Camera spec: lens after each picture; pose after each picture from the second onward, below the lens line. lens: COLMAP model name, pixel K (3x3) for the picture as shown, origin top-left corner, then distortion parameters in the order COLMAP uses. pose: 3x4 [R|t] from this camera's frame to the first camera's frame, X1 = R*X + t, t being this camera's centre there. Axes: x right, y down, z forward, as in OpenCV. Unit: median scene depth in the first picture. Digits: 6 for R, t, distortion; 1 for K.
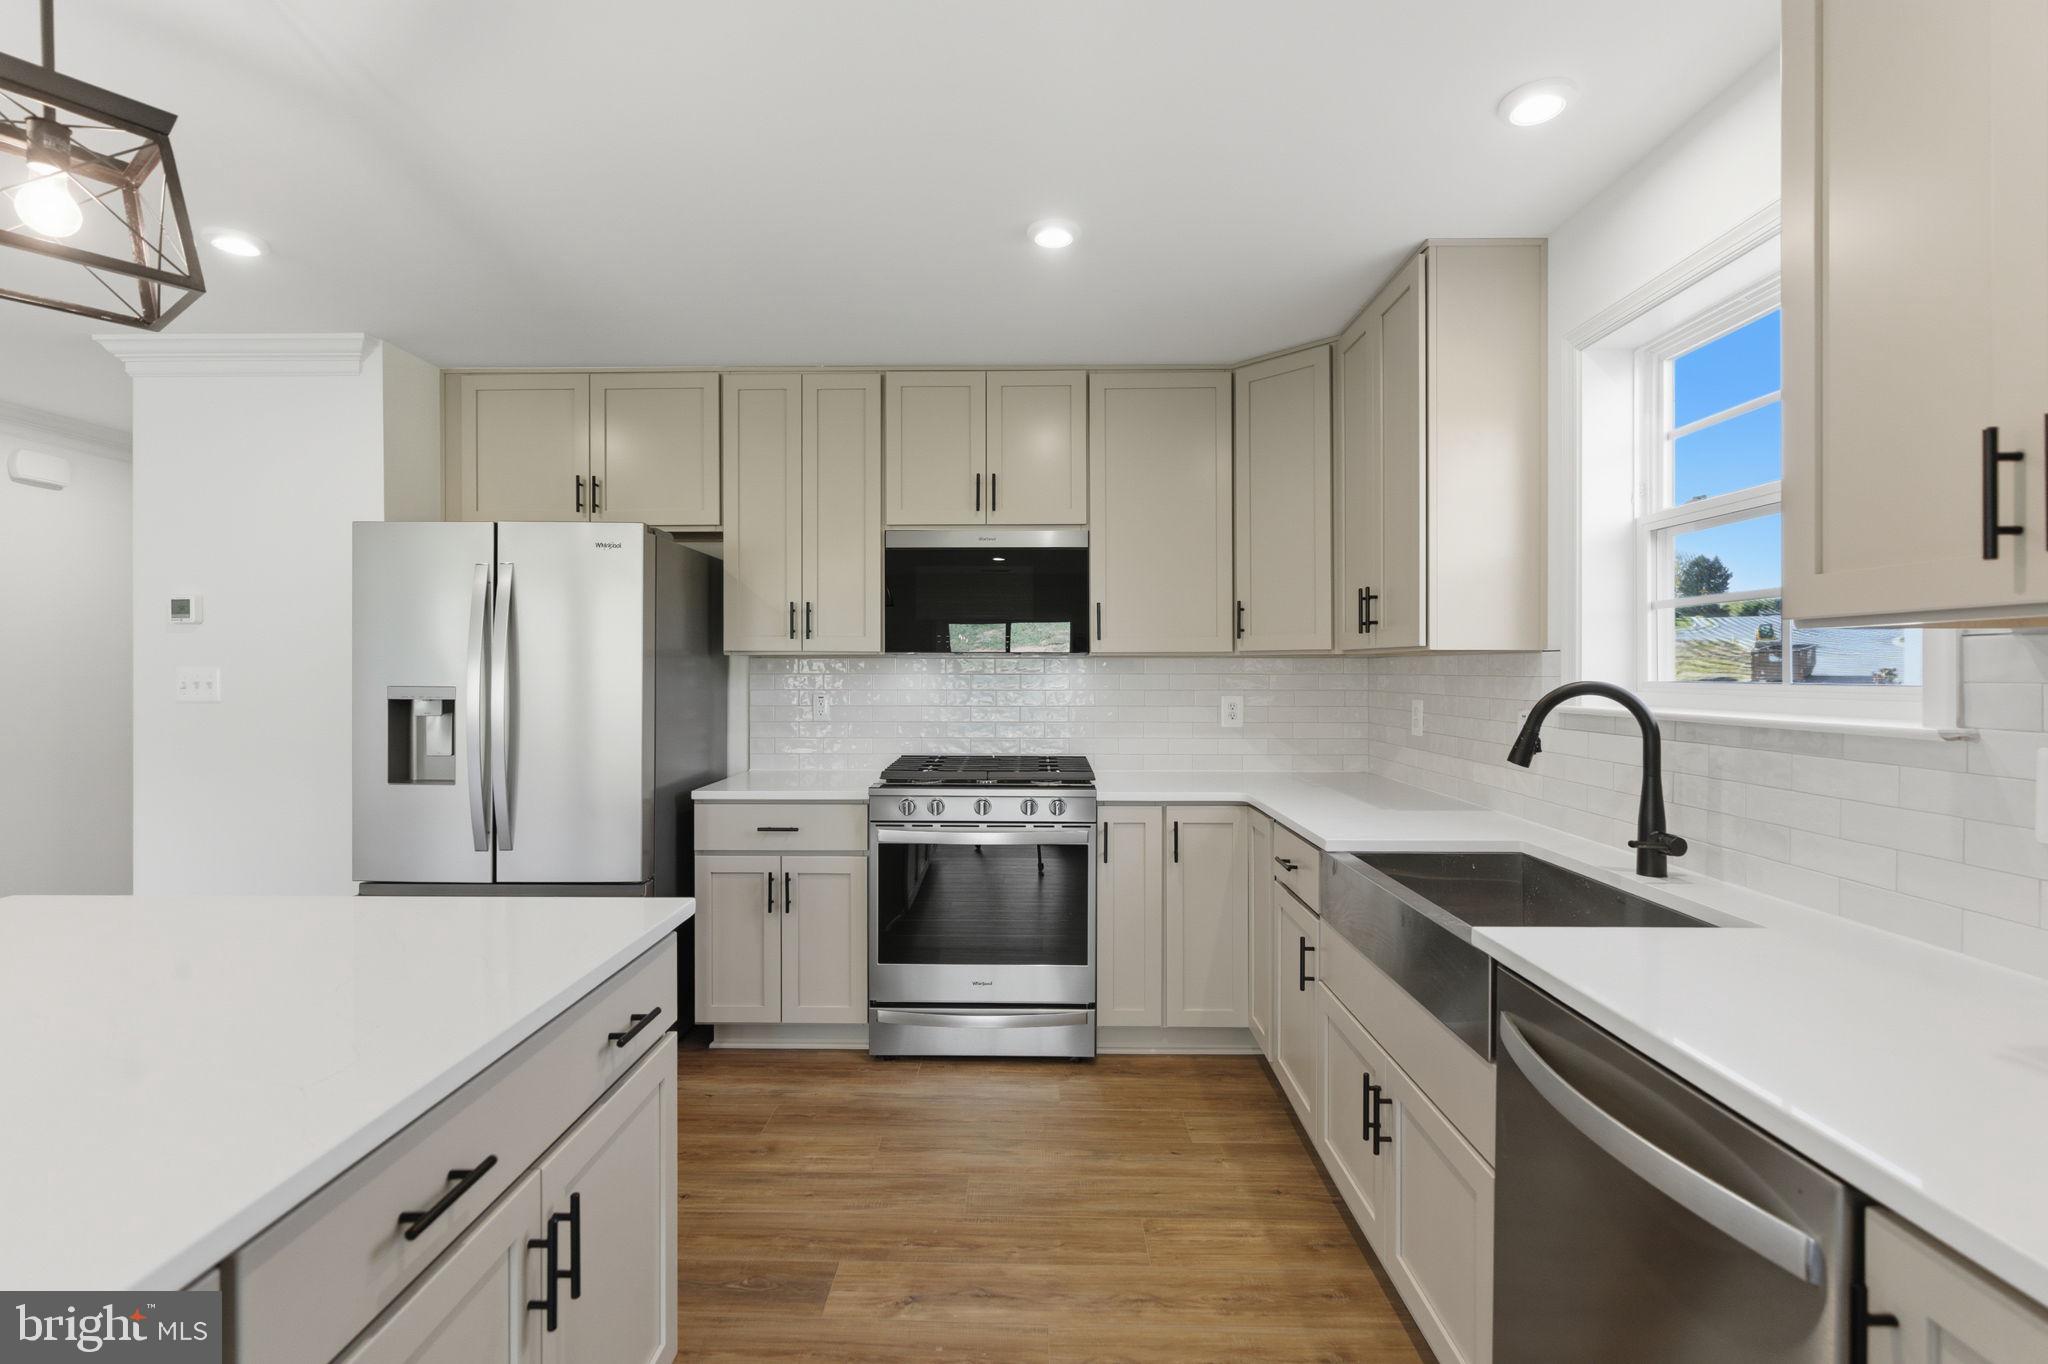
lens RADIAL K [[923.7, 0, 1018.0], [0, 923.7, 678.5], [0, 0, 1]] dist [0.000082, -0.000119]
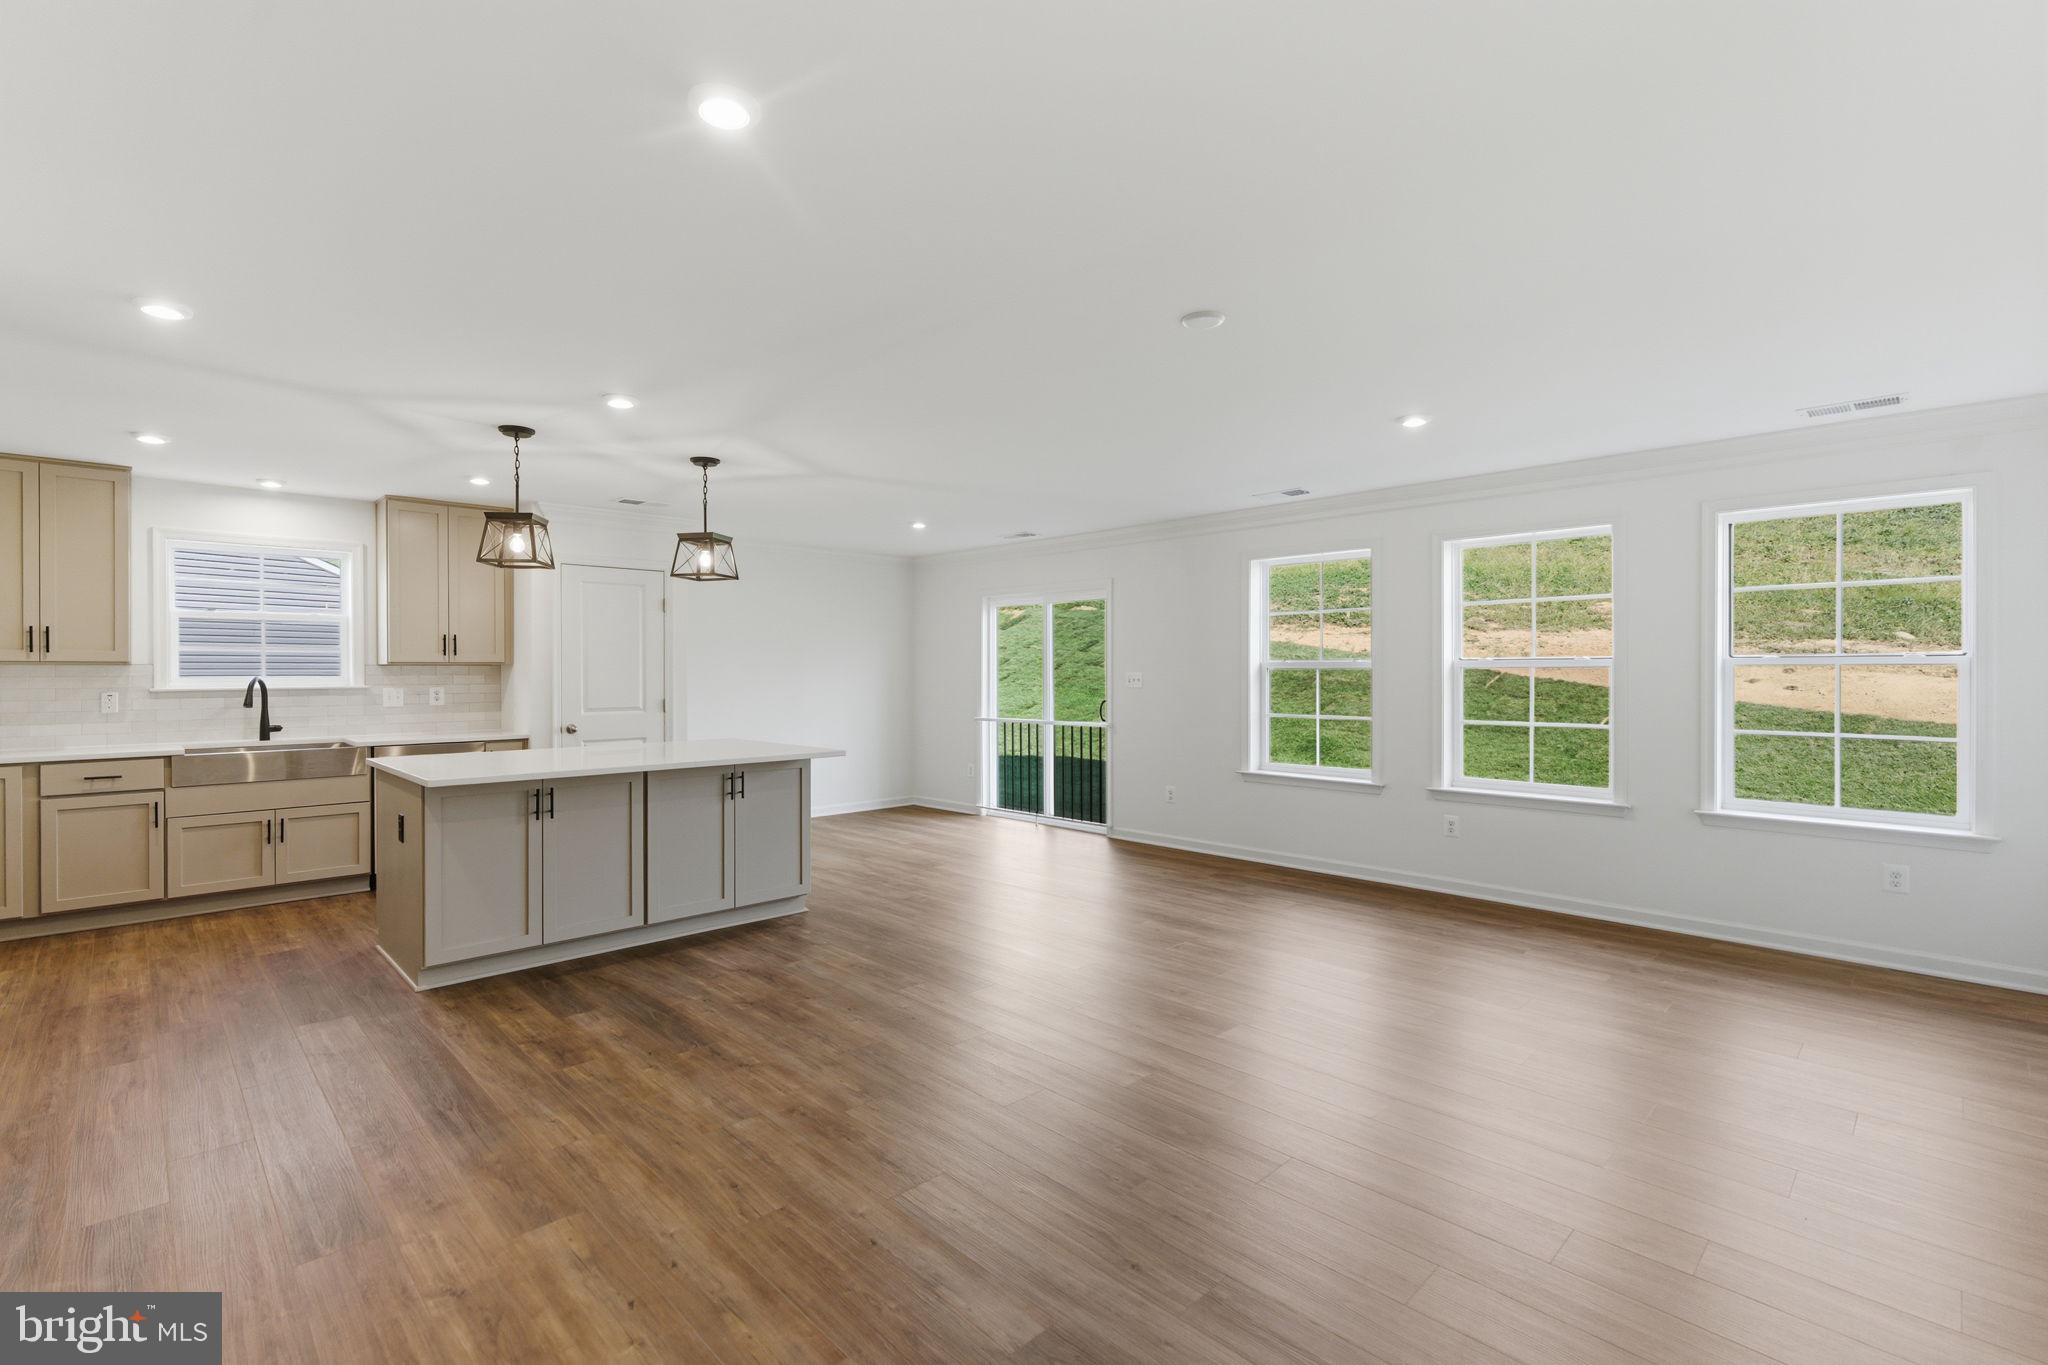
lens RADIAL K [[924.8, 0, 1018.0], [0, 924.8, 672.9], [0, 0, 1]] dist [-0.001297, 0.004071]
pose [[-0.709819, -0.000108, 0.704384, -2.302355], [0.007677, 0.999939, 0.007890, -0.010904], [-0.704342, 0.011008, -0.709775, 1.007248]]
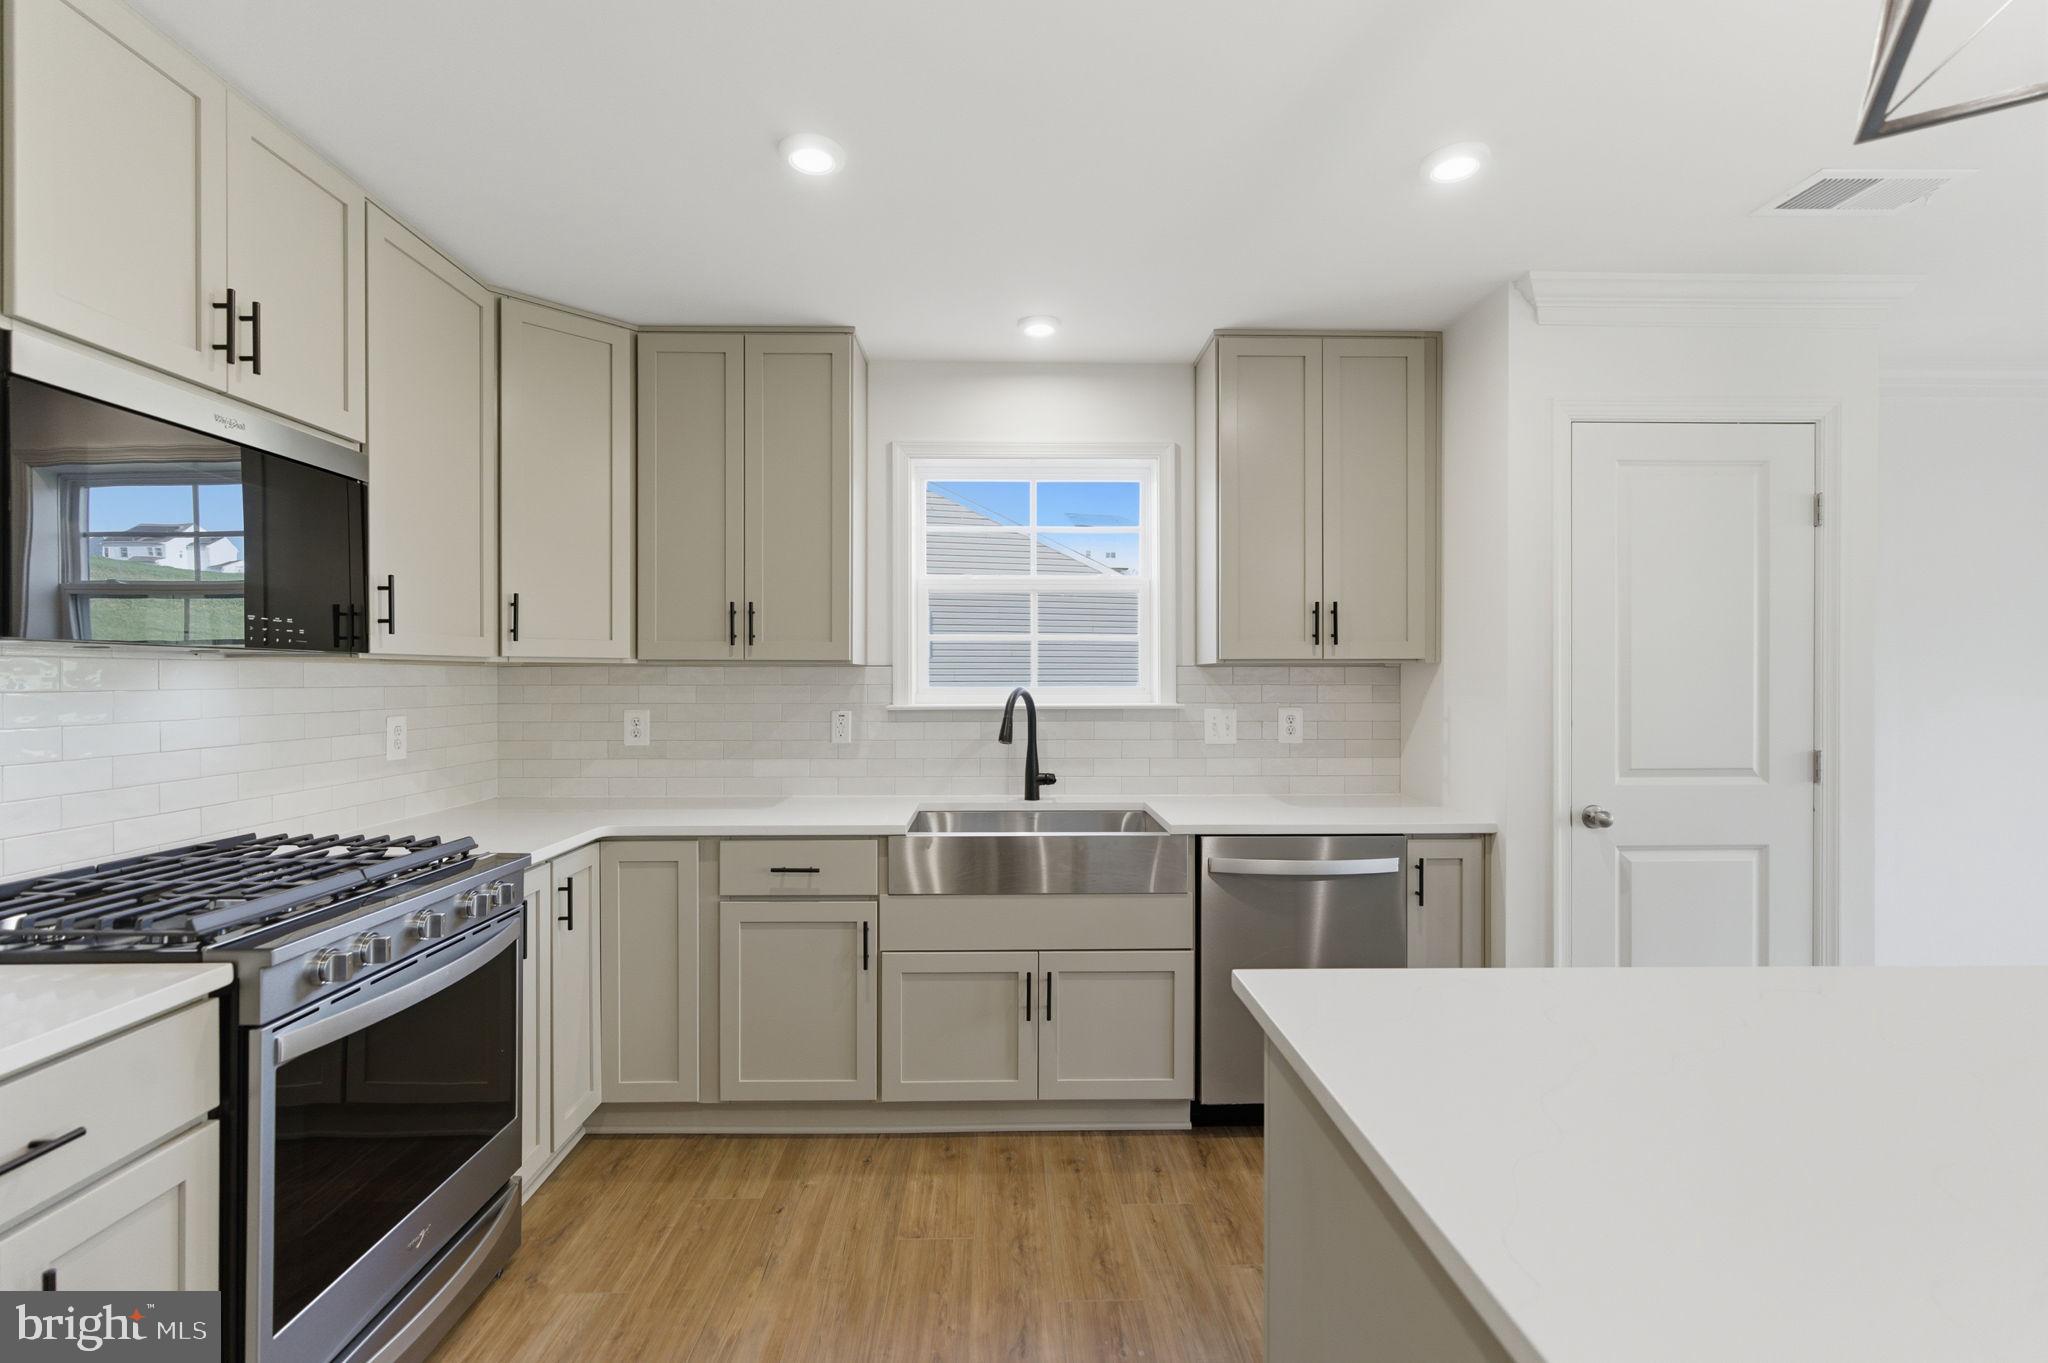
lens RADIAL K [[923.7, 0, 1018.0], [0, 923.7, 678.0], [0, 0, 1]] dist [0.000082, -0.000119]
pose [[-0.042153, -0.000428, 0.999111, -0.733441], [0.007507, 0.999972, 0.000745, -0.011109], [-0.999083, 0.007531, -0.042149, 0.780271]]
